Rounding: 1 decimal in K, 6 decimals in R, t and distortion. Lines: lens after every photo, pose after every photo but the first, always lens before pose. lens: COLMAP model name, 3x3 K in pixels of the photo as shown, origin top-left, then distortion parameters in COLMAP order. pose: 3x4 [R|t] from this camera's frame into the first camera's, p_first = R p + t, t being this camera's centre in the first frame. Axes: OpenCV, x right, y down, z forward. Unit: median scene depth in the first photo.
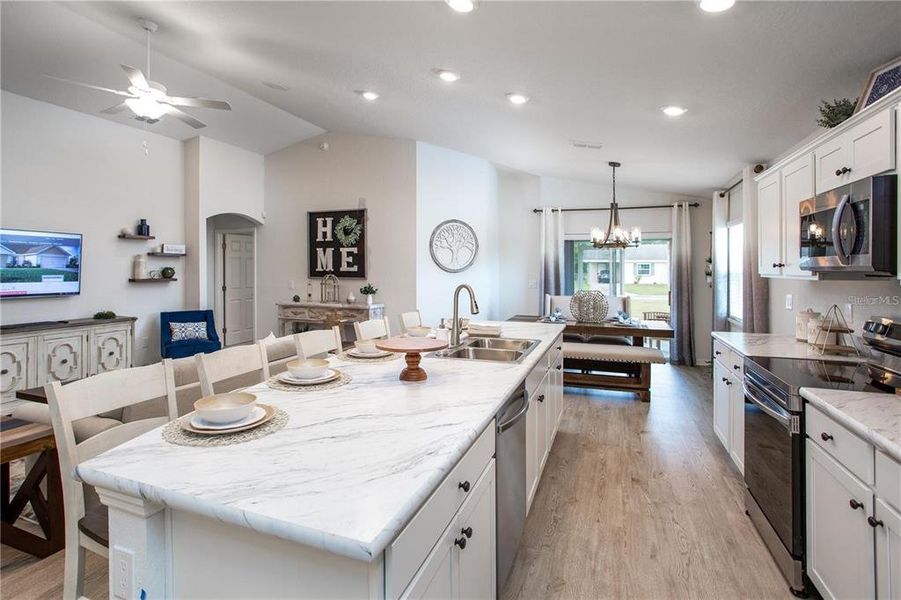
lens RADIAL K [[445.2, 0, 436.2], [0, 445.2, 268.2], [0, 0, 1]] dist [-0.074366, 0.037728]
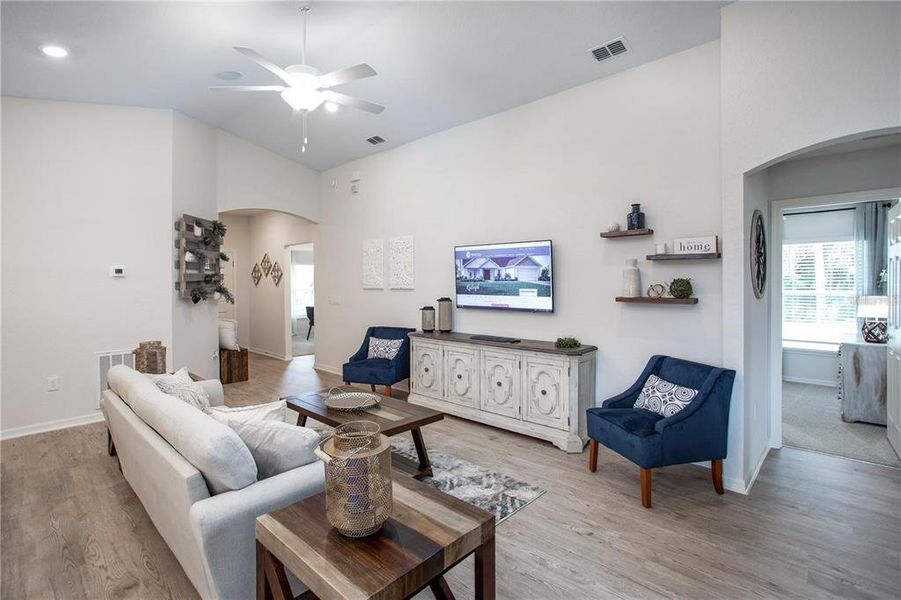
lens RADIAL K [[437.4, 0, 426.0], [0, 437.4, 283.4], [0, 0, 1]] dist [-0.025791, 0.000115]
pose [[-0.397911, 0.002861, -0.917420, 0.029276], [0.002677, 0.999995, 0.001958, 0.001730], [0.917420, -0.001677, -0.397916, 0.876972]]
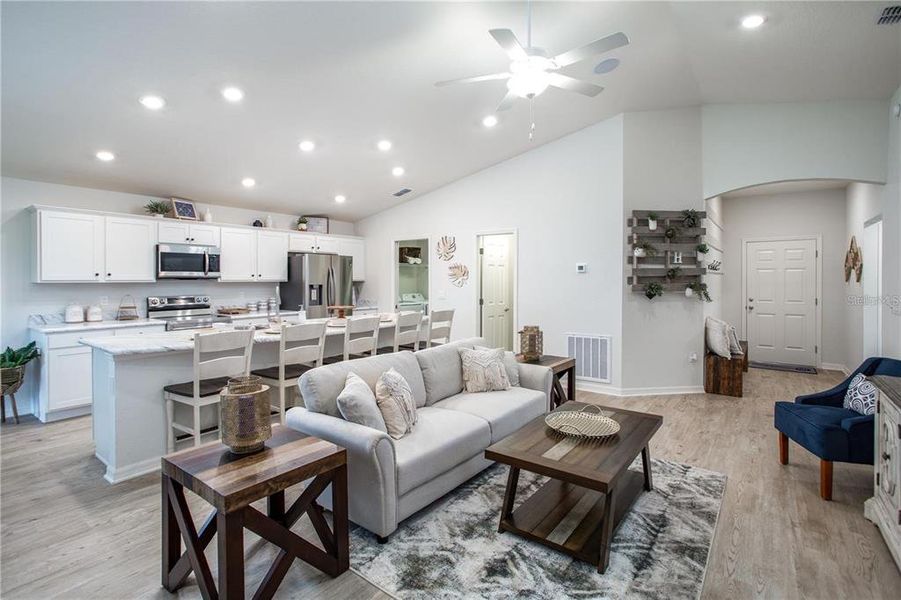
lens RADIAL K [[432.2, 0, 449.1], [0, 432.2, 282.3], [0, 0, 1]] dist [-0.000681, -0.000064]
pose [[-0.965379, -0.003284, 0.260831, -0.409779], [-0.000692, 0.999949, 0.010029, 0.001746], [-0.260851, 0.009501, -0.965332, 1.027993]]
